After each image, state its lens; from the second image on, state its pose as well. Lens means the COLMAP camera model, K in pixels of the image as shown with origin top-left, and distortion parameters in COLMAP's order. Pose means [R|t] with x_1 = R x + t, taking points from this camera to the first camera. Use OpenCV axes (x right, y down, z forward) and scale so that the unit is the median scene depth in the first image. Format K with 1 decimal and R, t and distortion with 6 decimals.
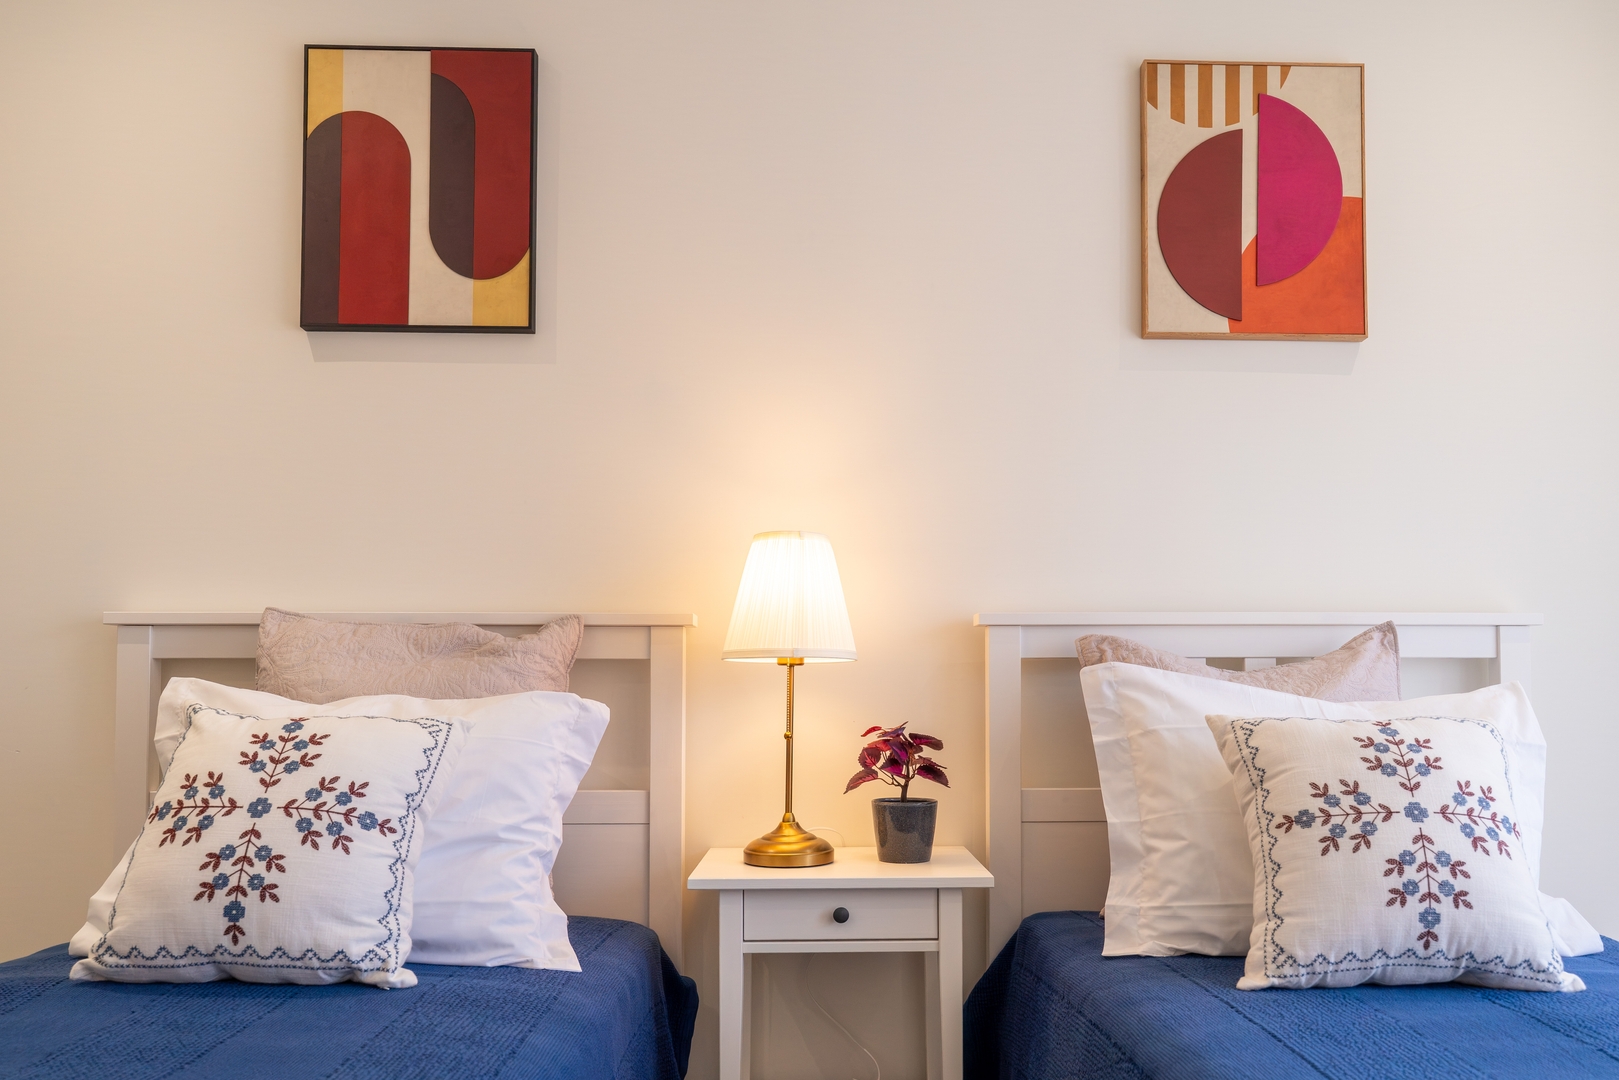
lens RADIAL K [[1098.4, 0, 809.0], [0, 1098.4, 655.3], [0, 0, 1]] dist [-0.043190, 0.069728]
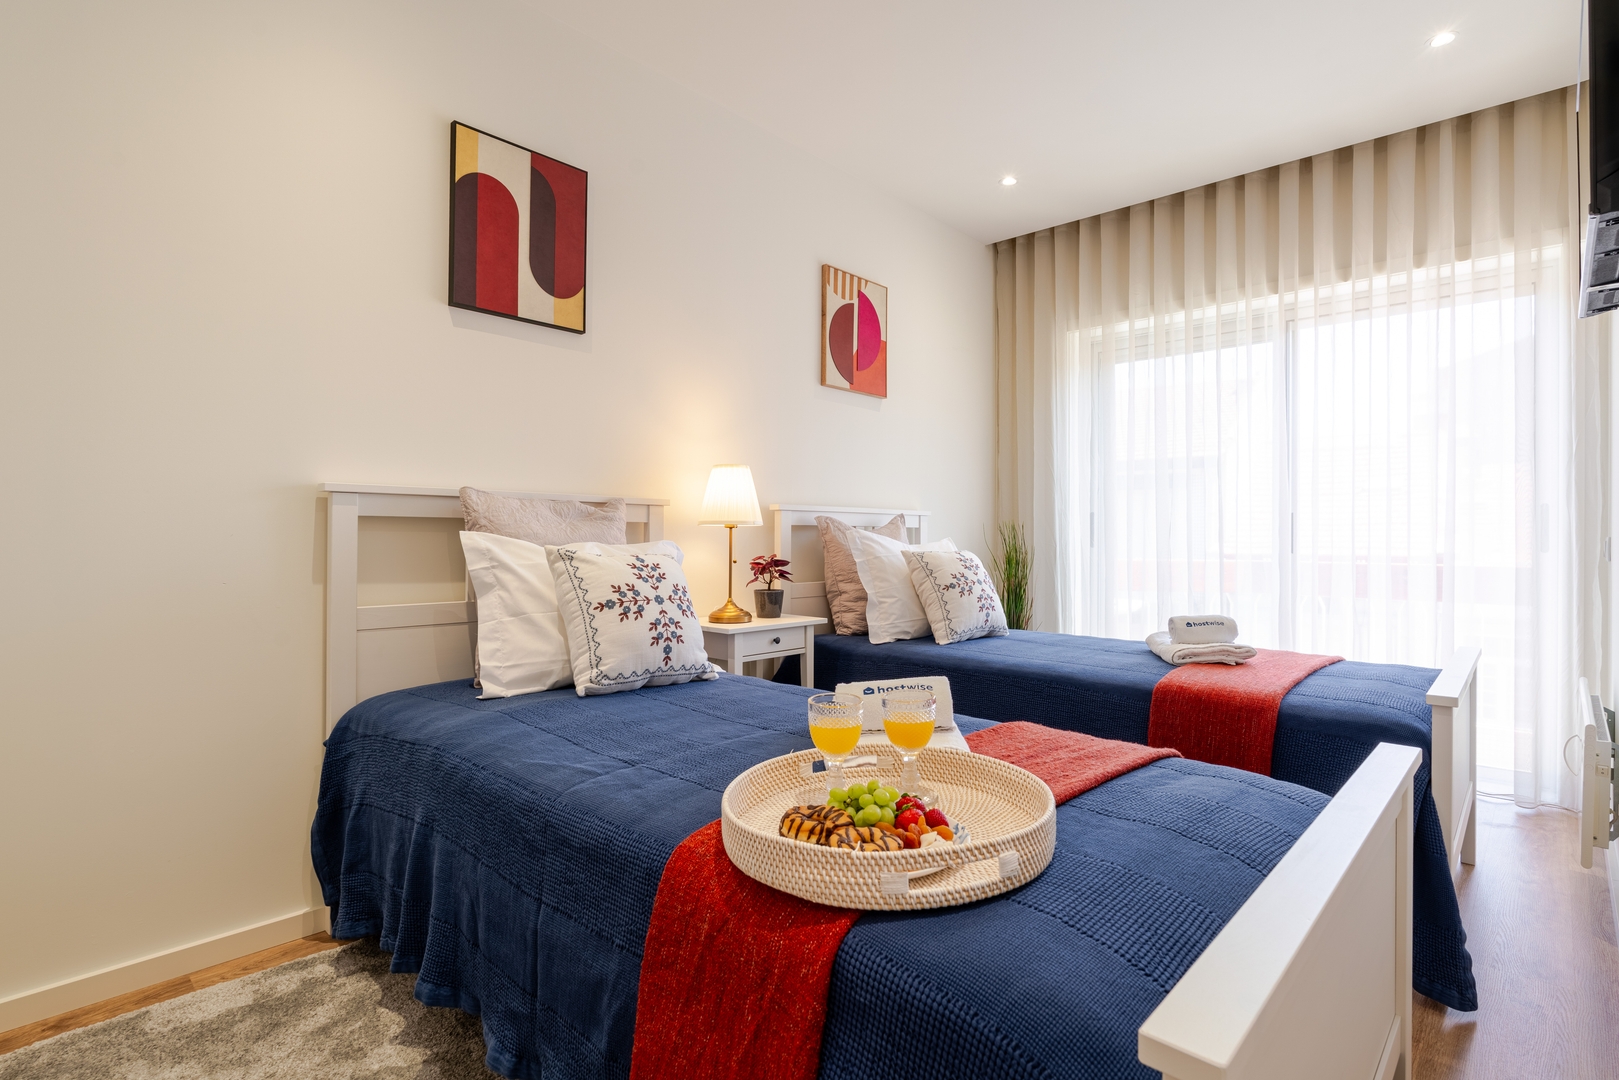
lens RADIAL K [[781.2, 0, 759.1], [0, 781.2, 526.4], [0, 0, 1]] dist [-0.001929, 0.000122]
pose [[0.734994, 0.013973, 0.677930, -0.902209], [-0.031408, 0.999416, 0.013452, -0.014061], [-0.677346, -0.031180, 0.735003, -0.122745]]
